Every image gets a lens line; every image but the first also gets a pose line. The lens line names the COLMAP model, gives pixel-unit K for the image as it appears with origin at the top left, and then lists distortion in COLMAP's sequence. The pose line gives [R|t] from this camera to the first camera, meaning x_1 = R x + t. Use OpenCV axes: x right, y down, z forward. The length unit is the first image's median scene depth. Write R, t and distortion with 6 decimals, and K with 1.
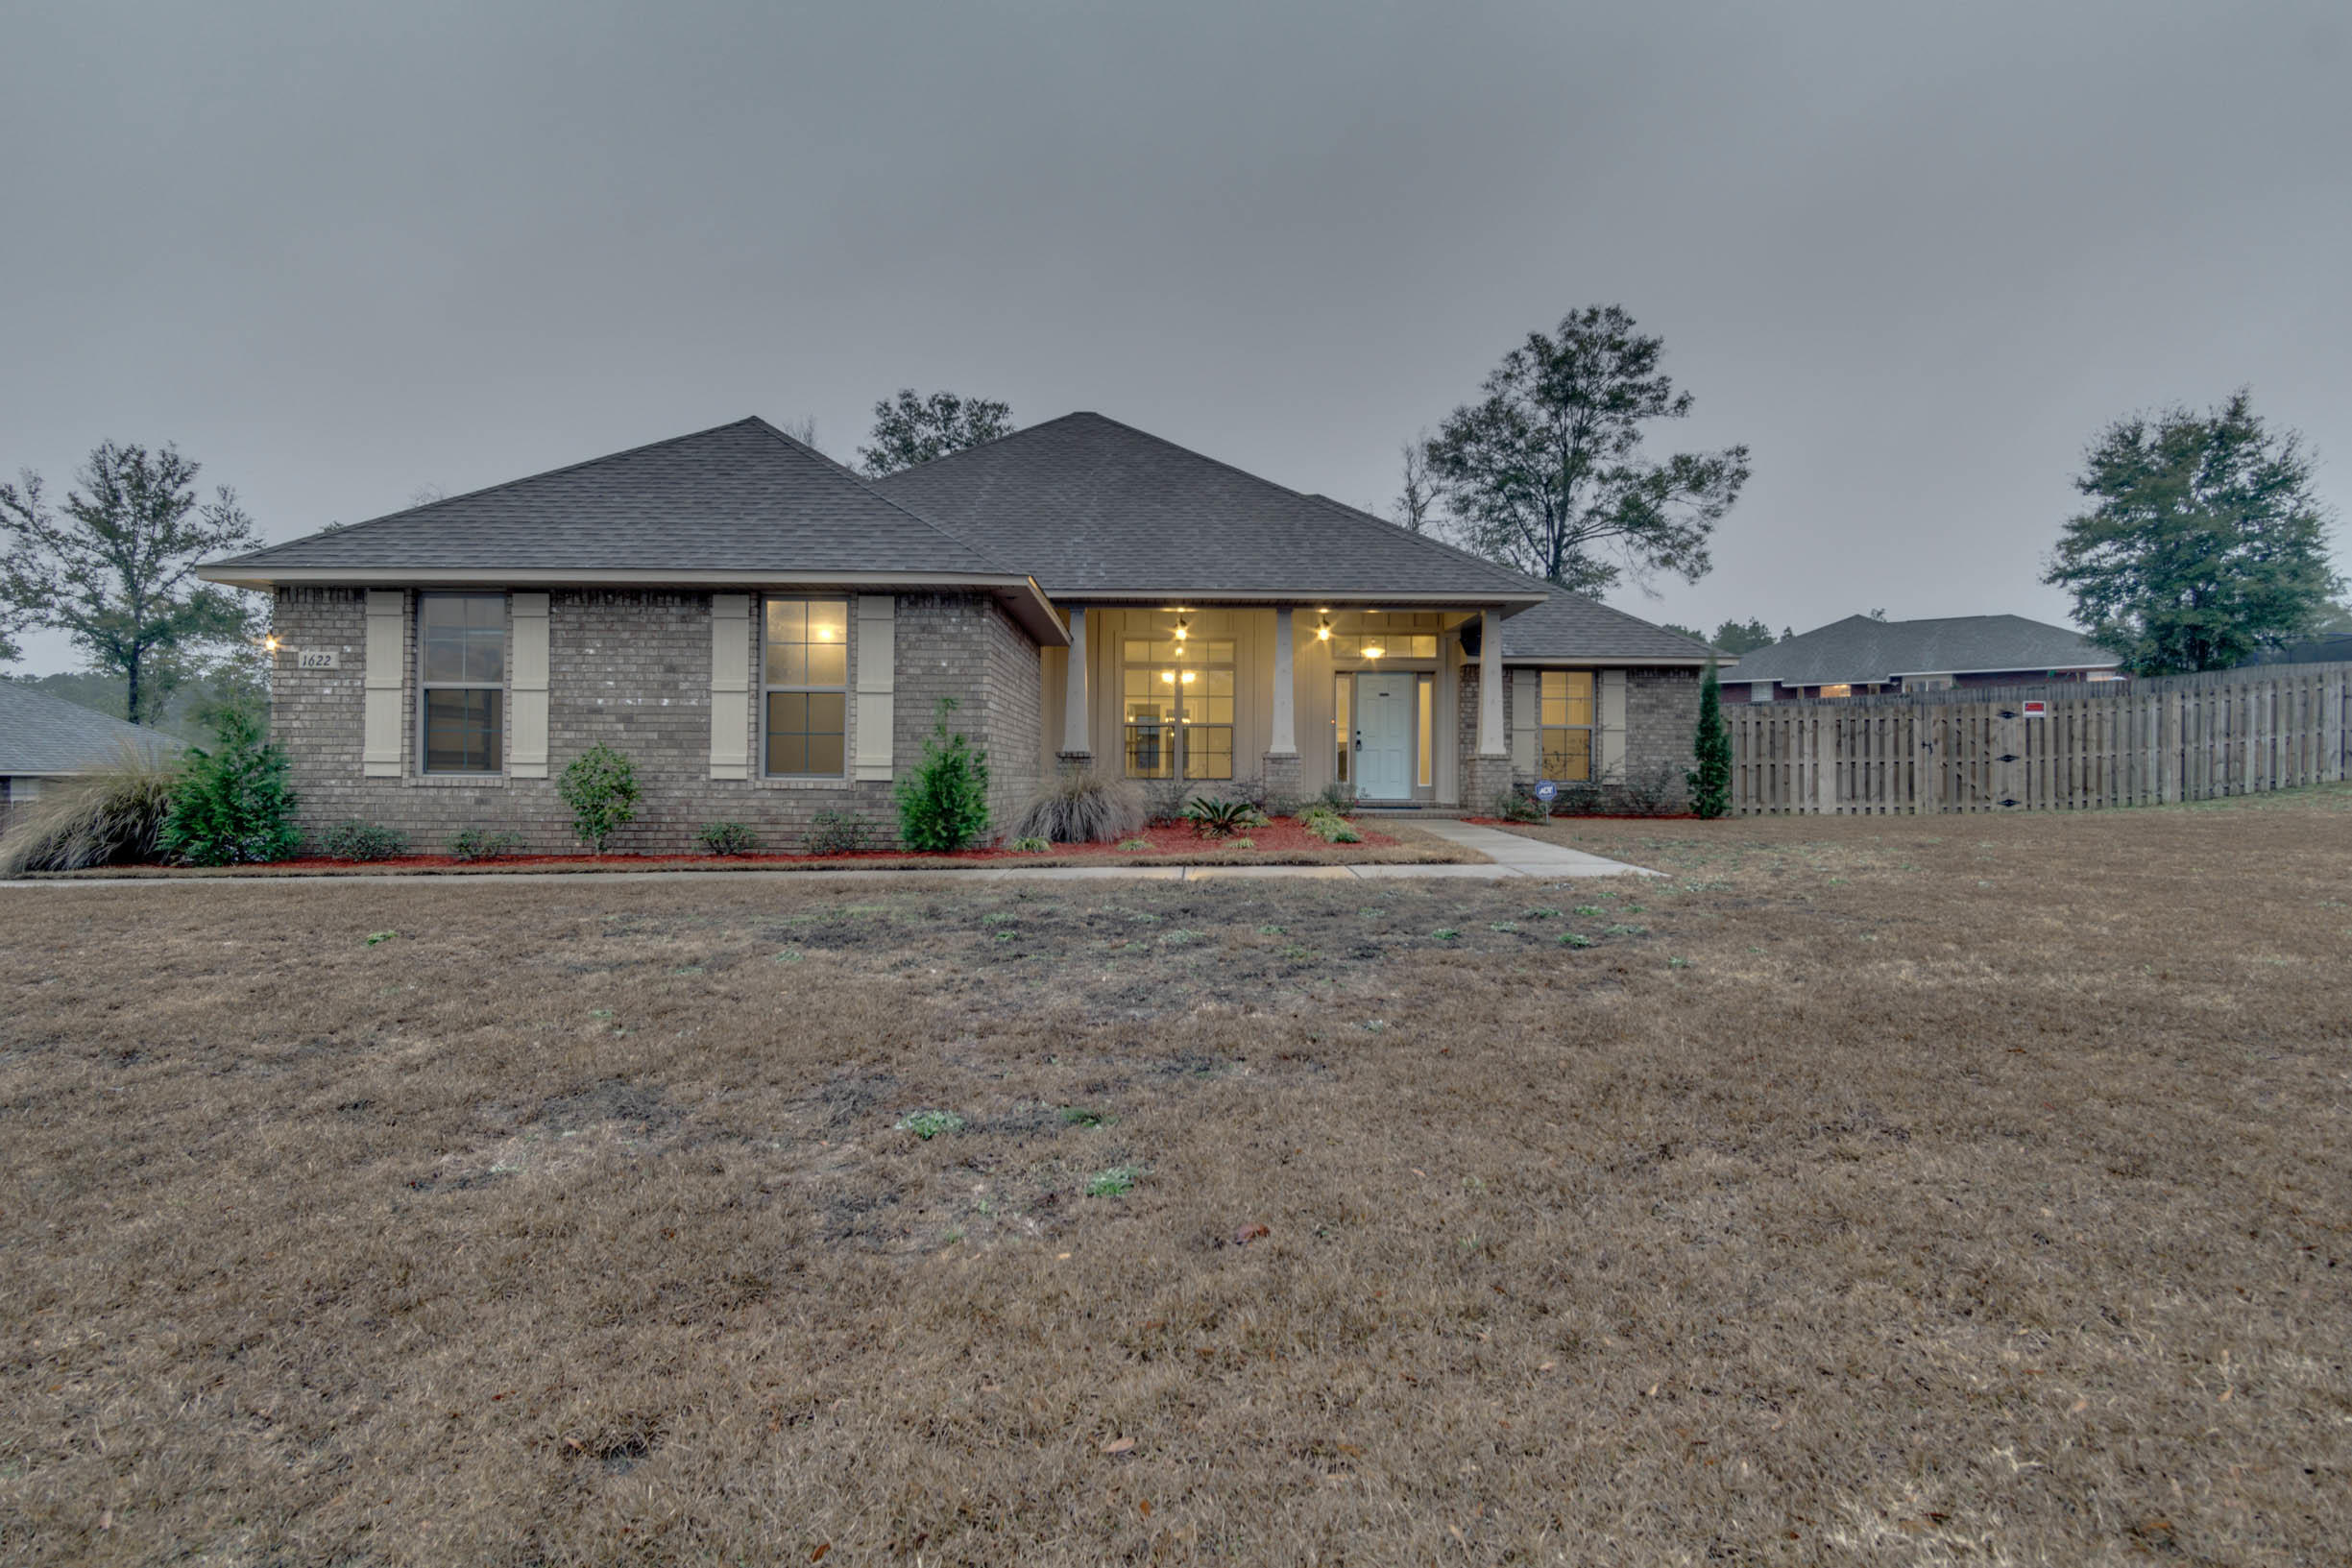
lens RADIAL K [[1239.5, 0, 1170.5], [0, 1239.5, 776.8], [0, 0, 1]] dist [0.011014, 0.000125]
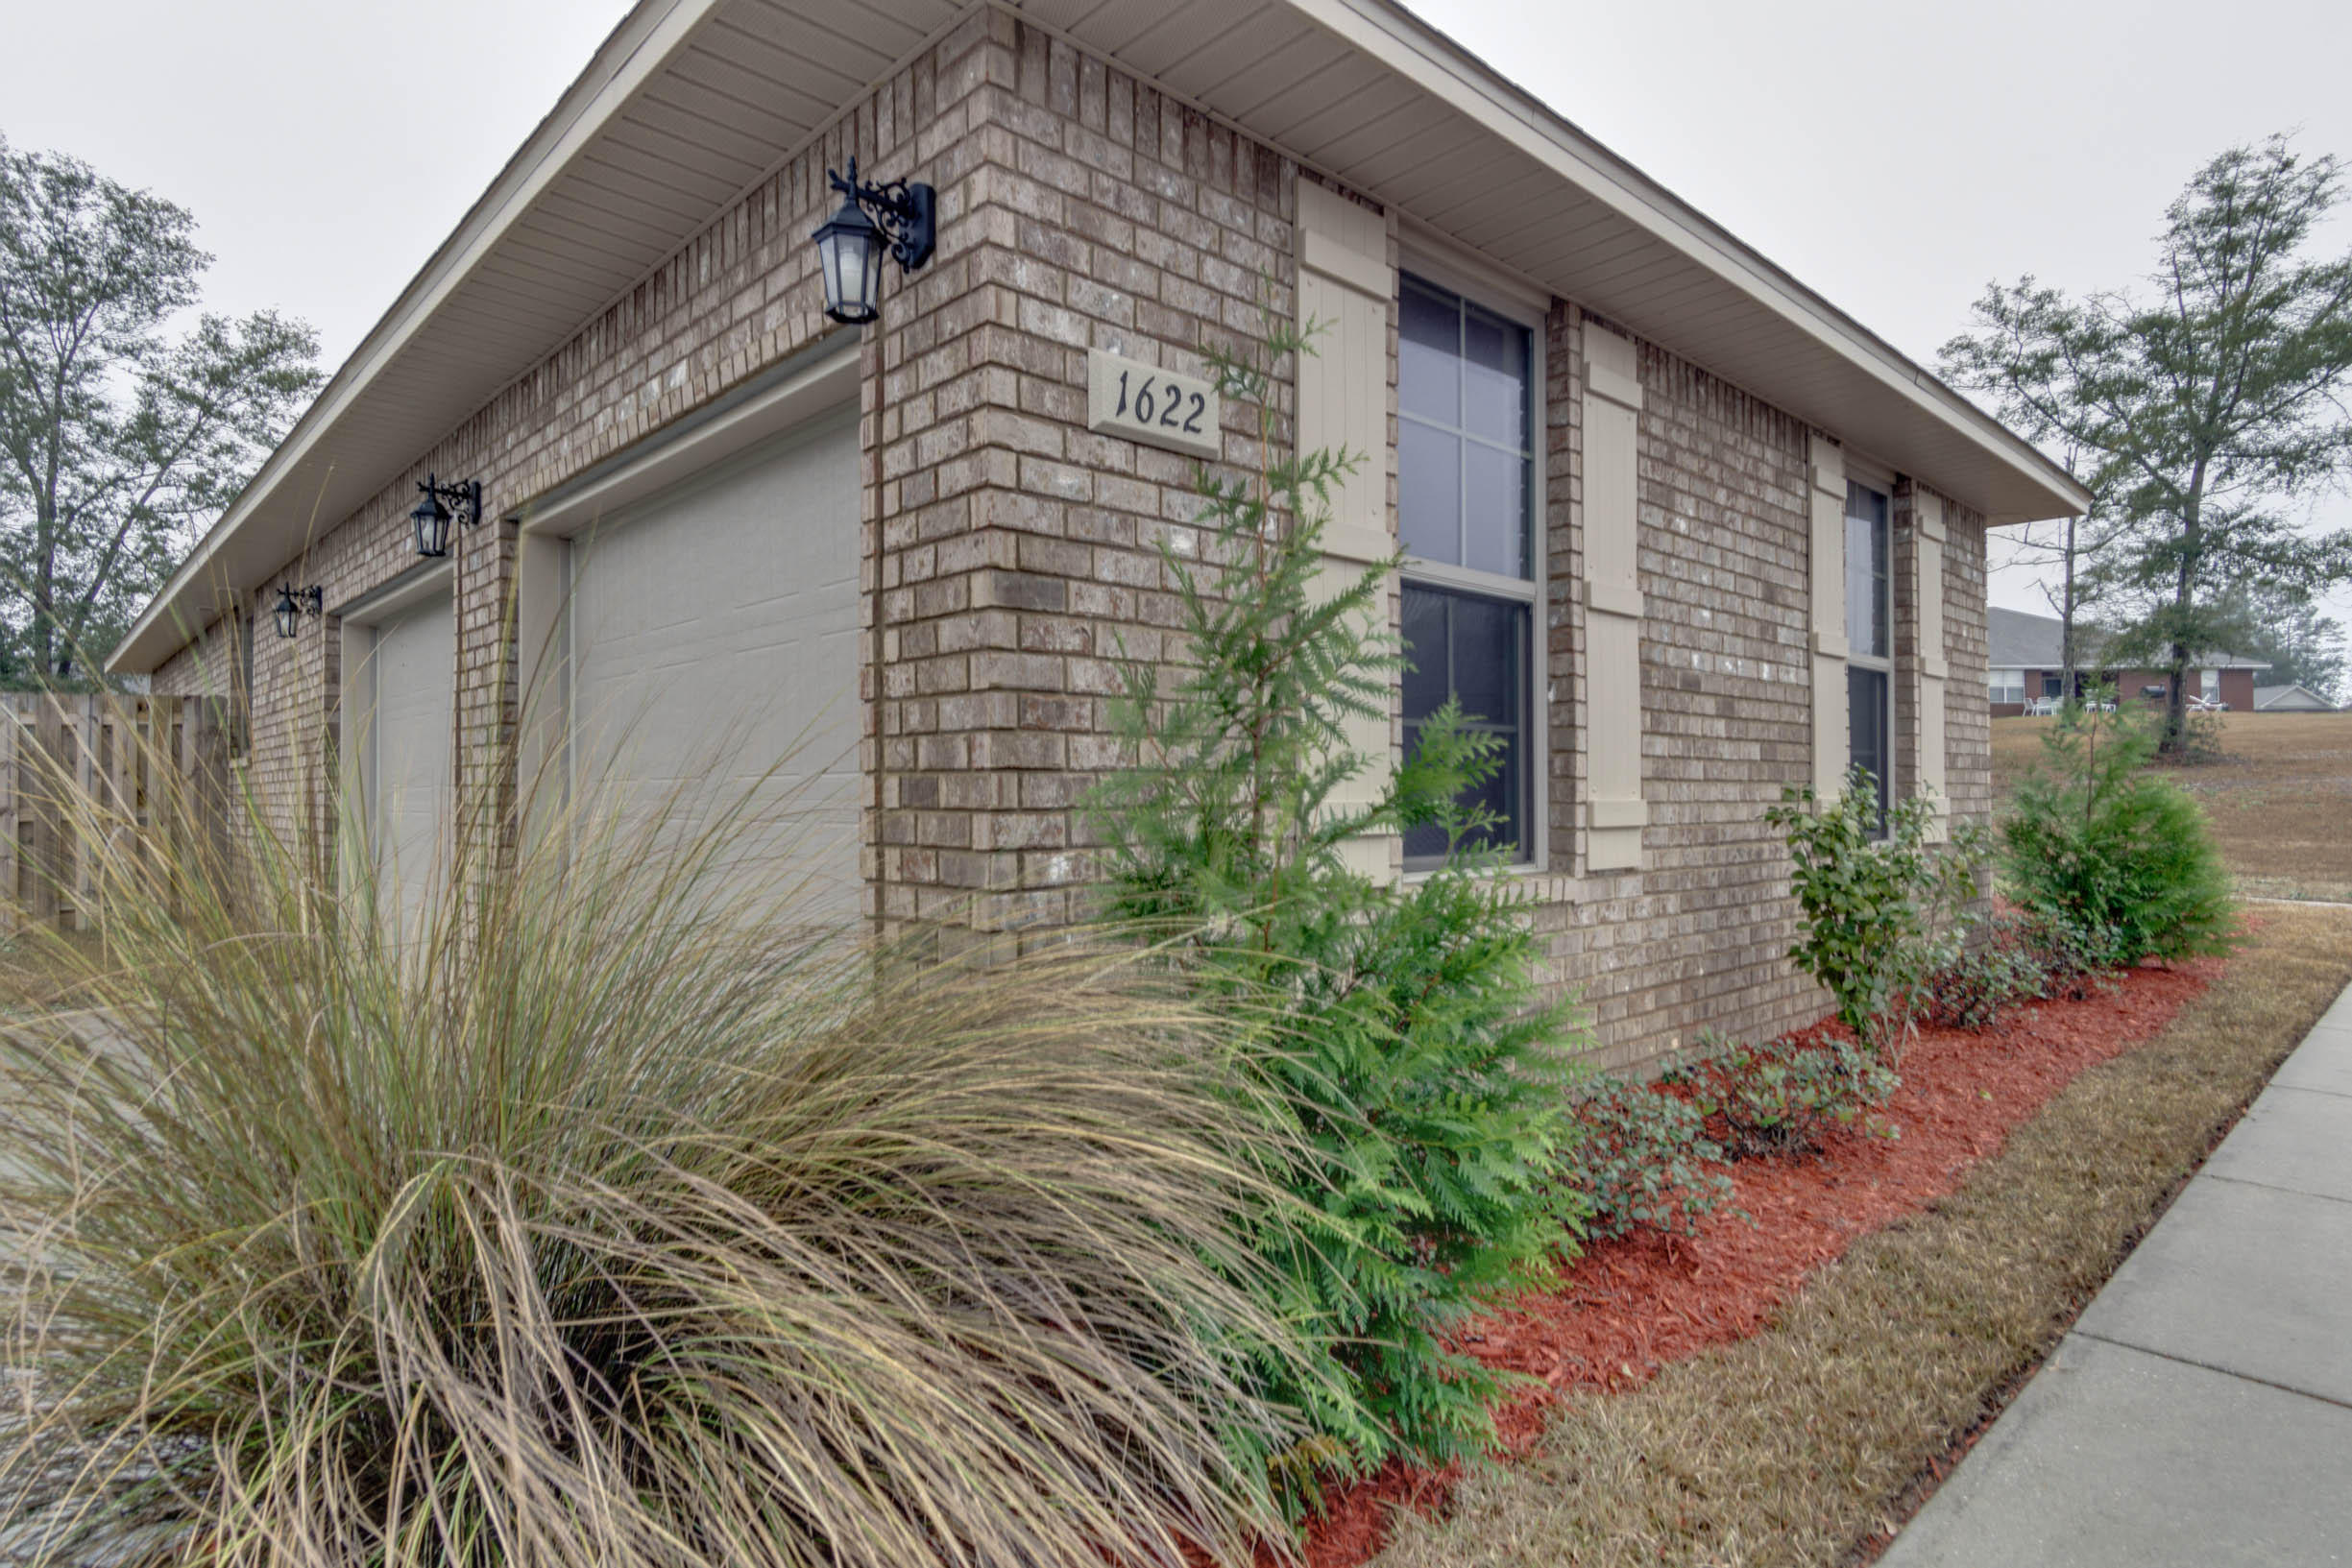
lens RADIAL K [[1257.9, 0, 1143.9], [0, 1257.9, 787.9], [0, 0, 1]] dist [0.003855, 0.000921]
pose [[0.733248, -0.004180, 0.679949, -0.507130], [0.006697, 0.999977, -0.001075, -0.013256], [-0.679929, 0.005341, 0.733259, 0.499161]]
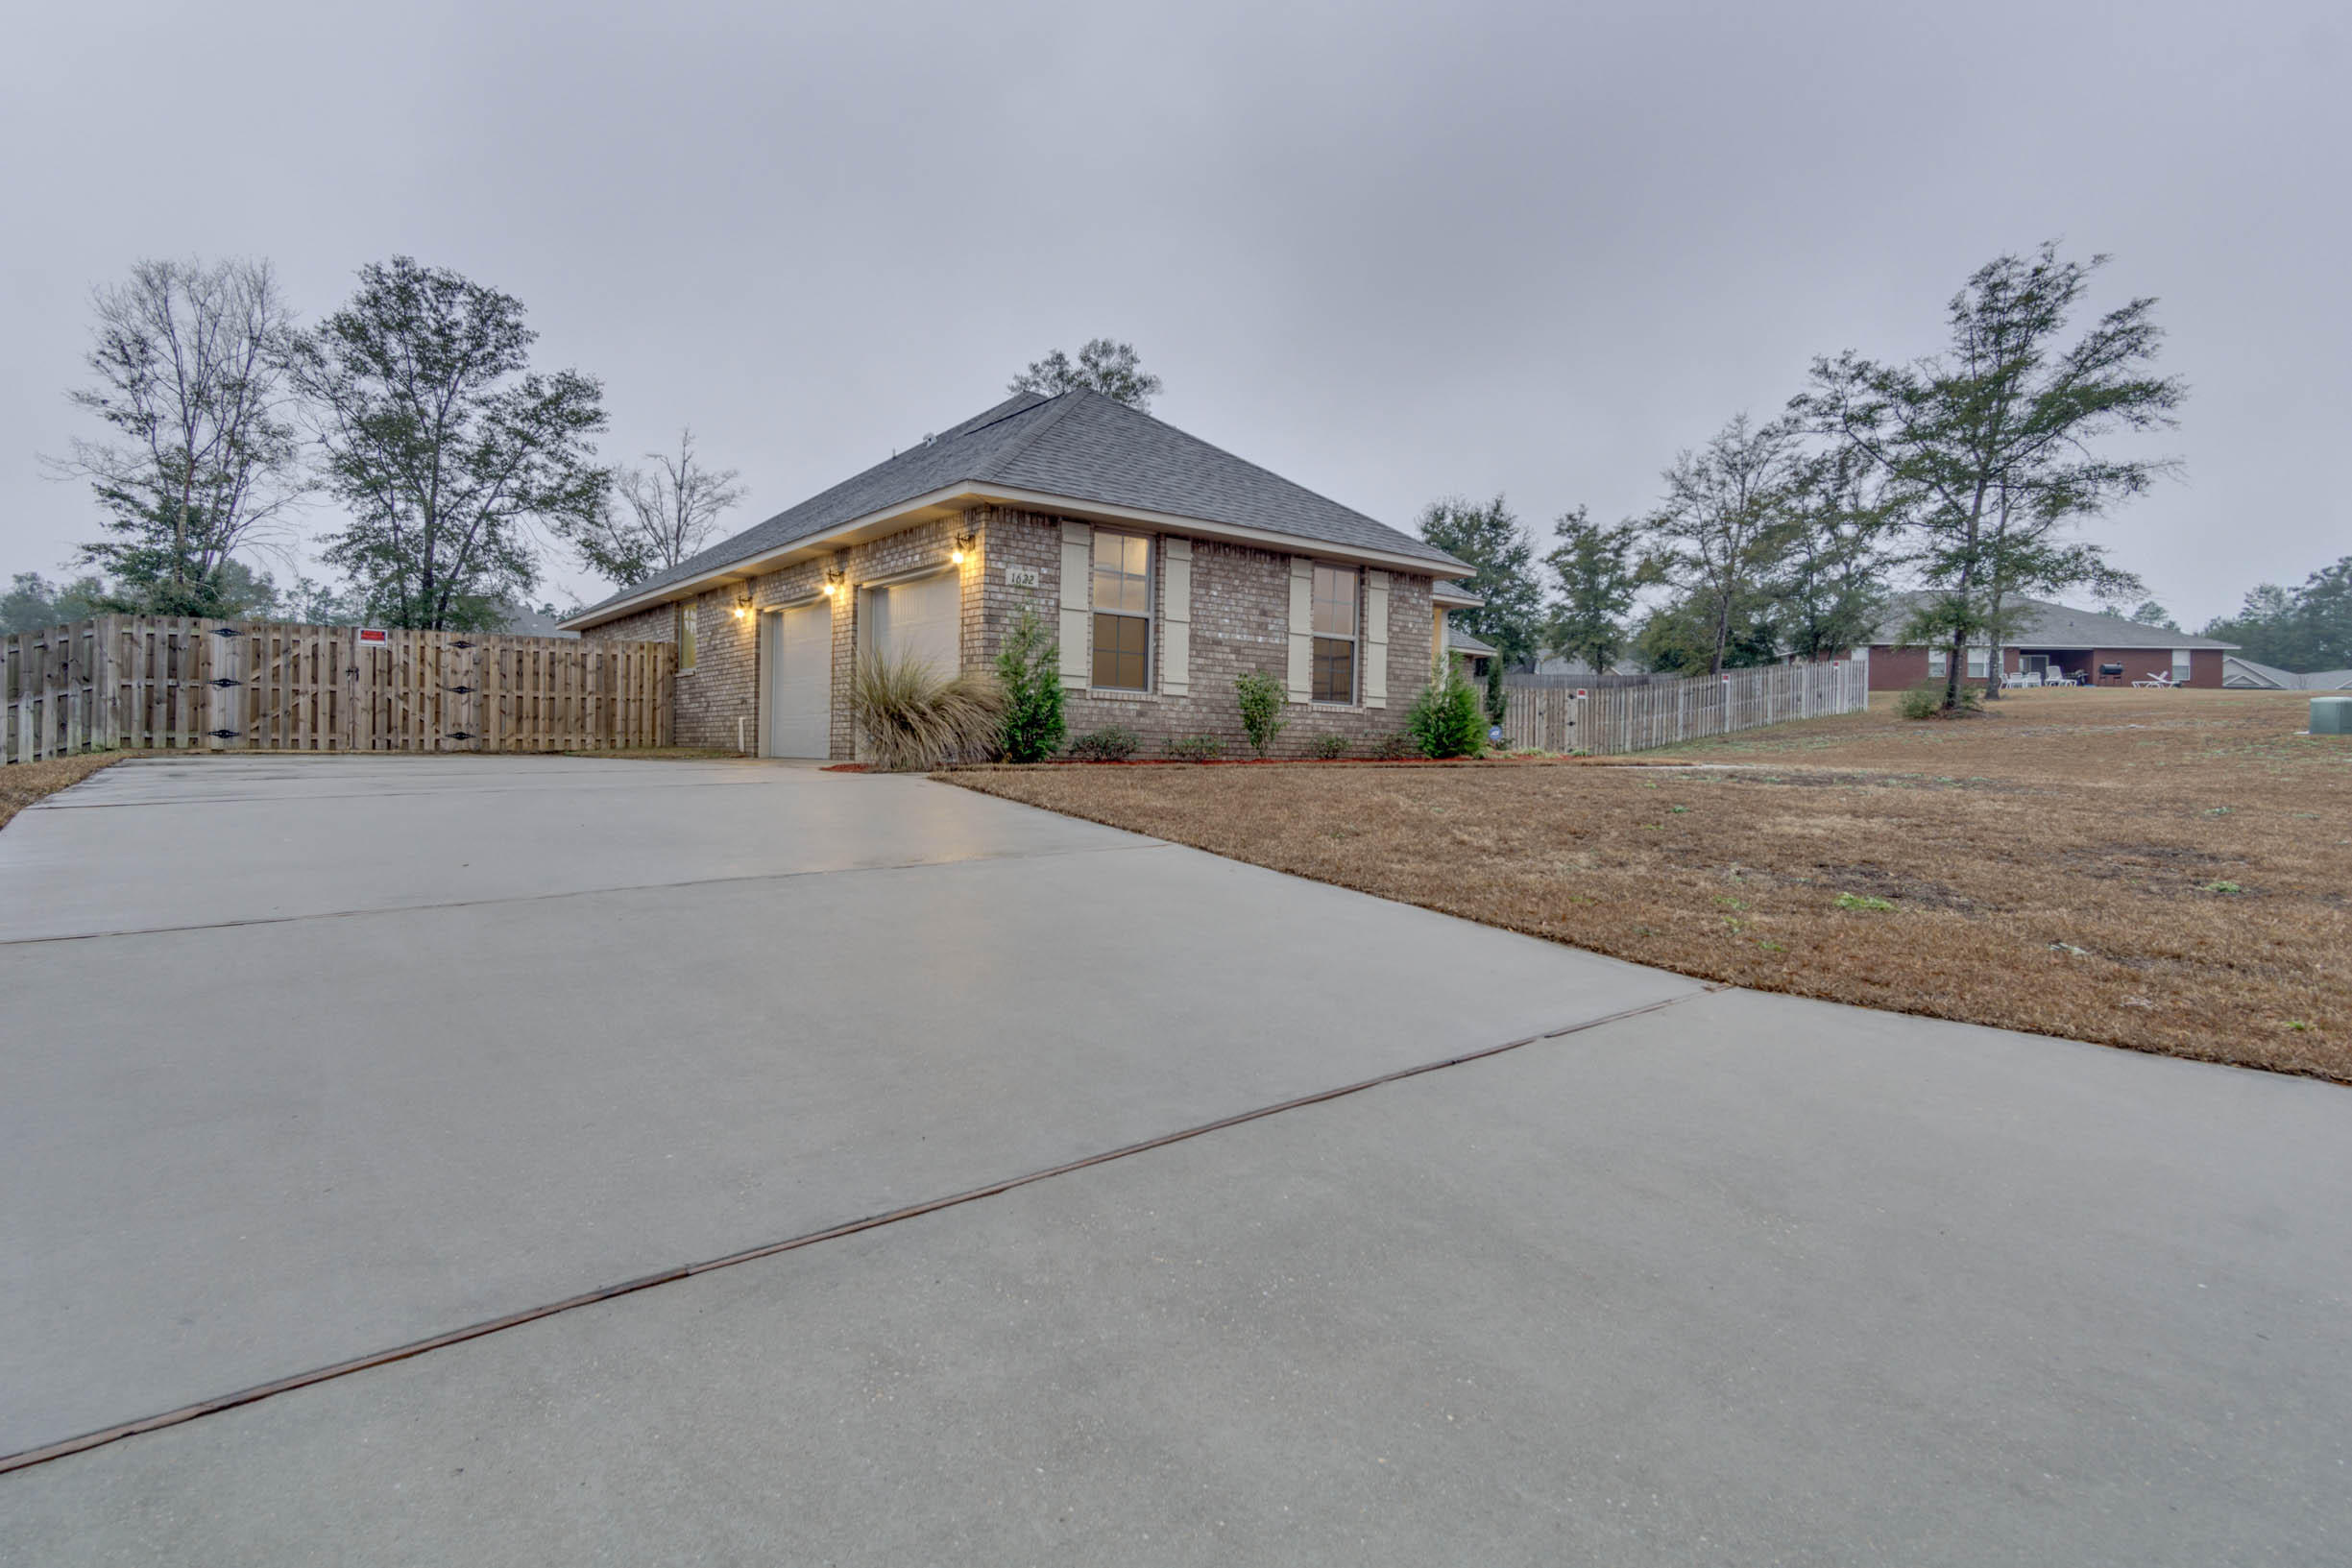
lens RADIAL K [[1250.7, 0, 1153.7], [0, 1250.7, 763.6], [0, 0, 1]] dist [0.006265, 0.001339]
pose [[0.792811, 0.008697, 0.609405, -0.752727], [-0.016348, 0.999842, 0.007000, 0.034642], [-0.609248, -0.015512, 0.792828, 0.040536]]
